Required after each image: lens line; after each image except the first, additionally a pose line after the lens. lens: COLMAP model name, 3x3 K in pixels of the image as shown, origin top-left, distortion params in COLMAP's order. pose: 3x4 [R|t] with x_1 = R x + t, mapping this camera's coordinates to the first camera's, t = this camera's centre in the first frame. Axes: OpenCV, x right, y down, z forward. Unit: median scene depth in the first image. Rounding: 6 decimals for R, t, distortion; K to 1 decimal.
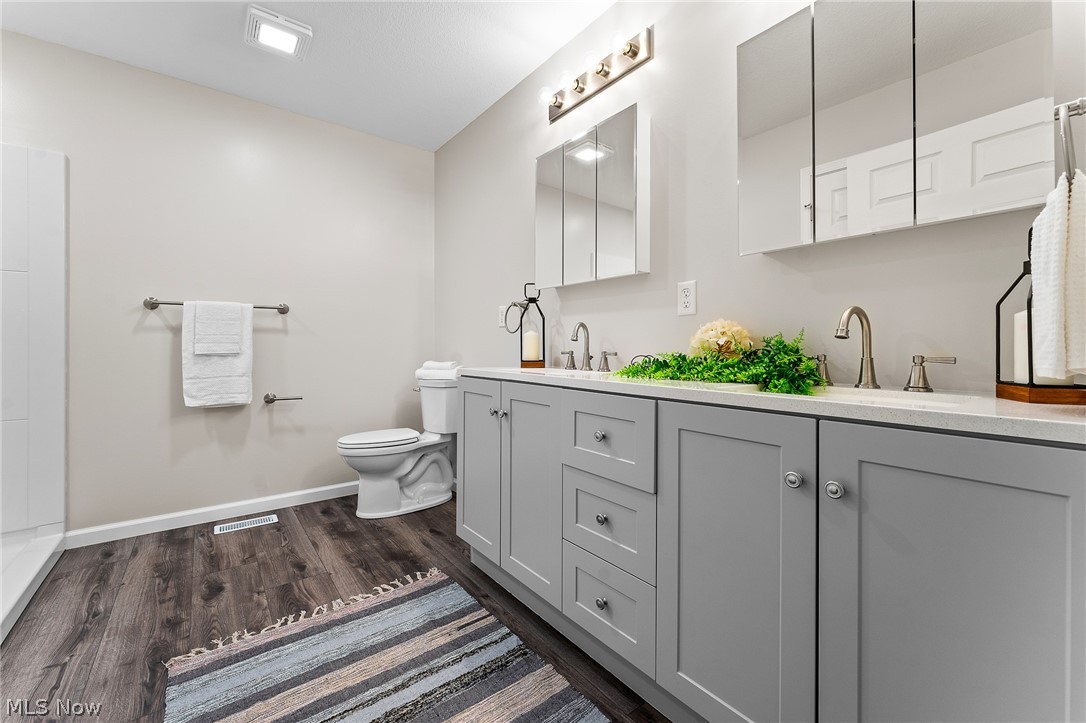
lens RADIAL K [[434.3, 0, 542.8], [0, 434.3, 351.6], [0, 0, 1]] dist [-0.001356, 0.000018]
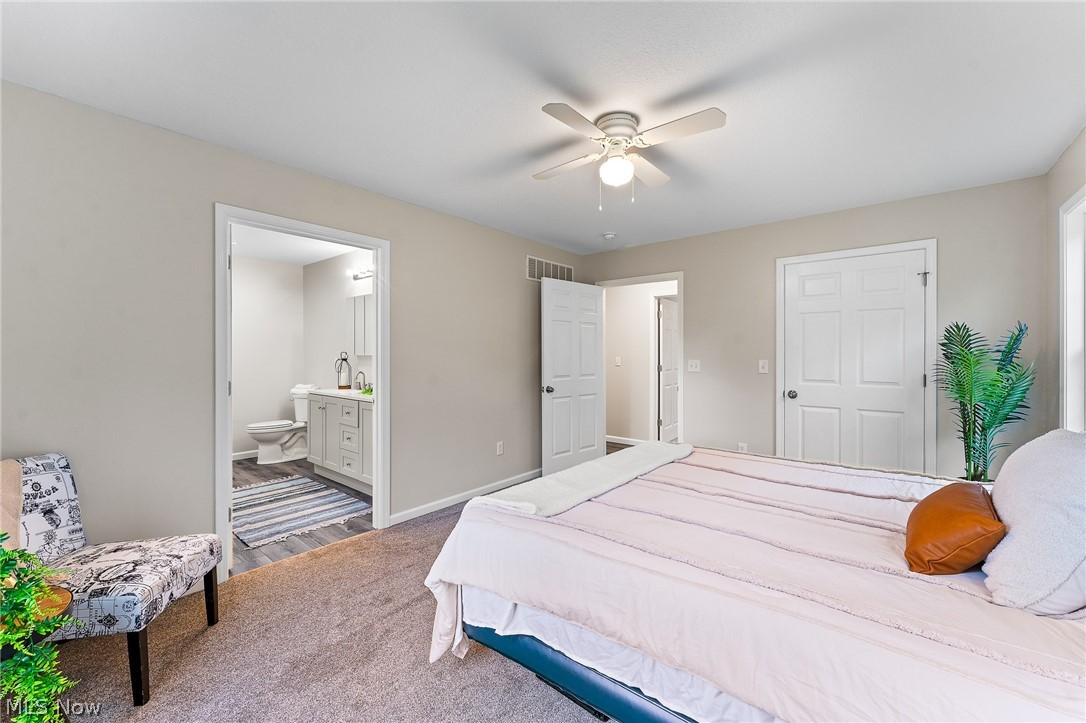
lens RADIAL K [[434.3, 0, 543.1], [0, 434.3, 361.3], [0, 0, 1]] dist [-0.001356, 0.000018]
pose [[0.977587, -0.000178, 0.210532, 0.431316], [-0.000927, 0.999986, 0.005148, -0.100995], [-0.210530, -0.005228, 0.977573, -1.216113]]
